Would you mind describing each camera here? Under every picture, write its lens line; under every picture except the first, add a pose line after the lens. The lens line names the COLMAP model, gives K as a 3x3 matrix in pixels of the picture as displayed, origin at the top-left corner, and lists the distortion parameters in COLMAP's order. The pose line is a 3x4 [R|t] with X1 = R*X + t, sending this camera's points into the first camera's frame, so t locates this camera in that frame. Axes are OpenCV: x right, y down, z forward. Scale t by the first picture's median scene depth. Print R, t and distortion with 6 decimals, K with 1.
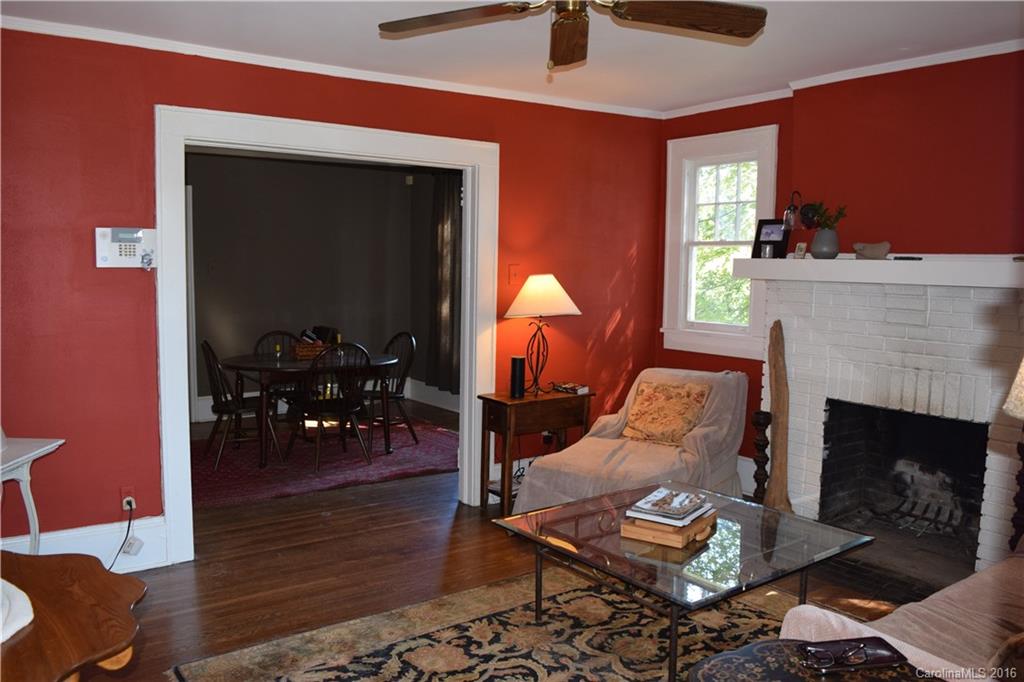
lens RADIAL K [[807.6, 0, 512.0], [0, 807.6, 341.0], [0, 0, 1]] dist [-0.097214, 0.023052]
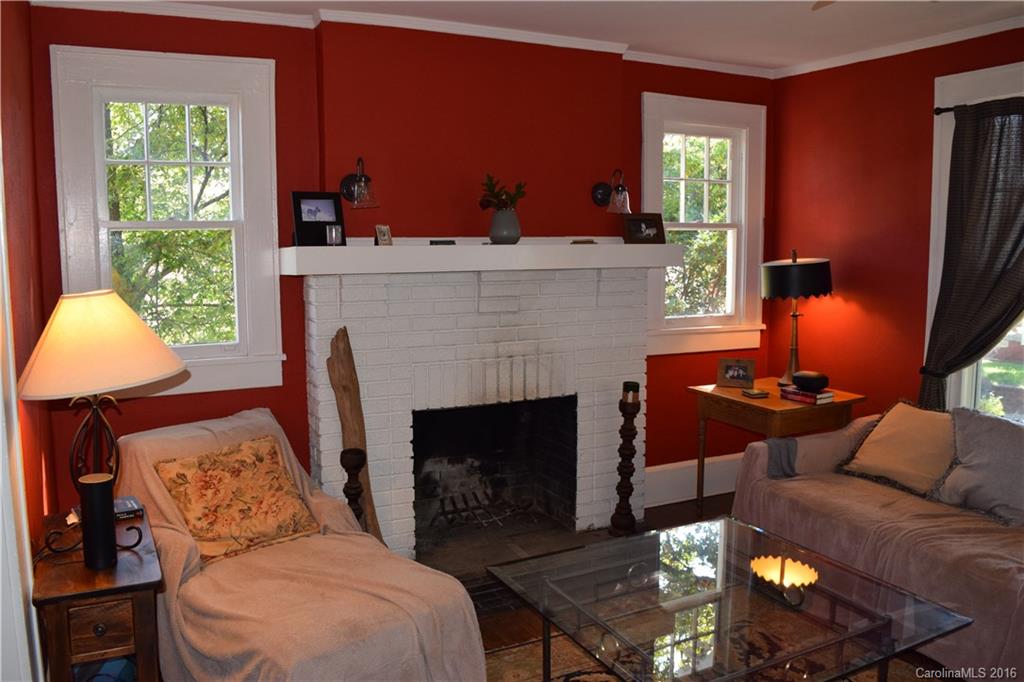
lens RADIAL K [[807.6, 0, 512.0], [0, 807.6, 341.0], [0, 0, 1]] dist [-0.097214, 0.023052]
pose [[0.132469, -0.131999, 0.982359, -0.461629], [0.100065, 0.987810, 0.119238, -0.102534], [-0.986123, 0.082505, 0.144063, 0.855416]]
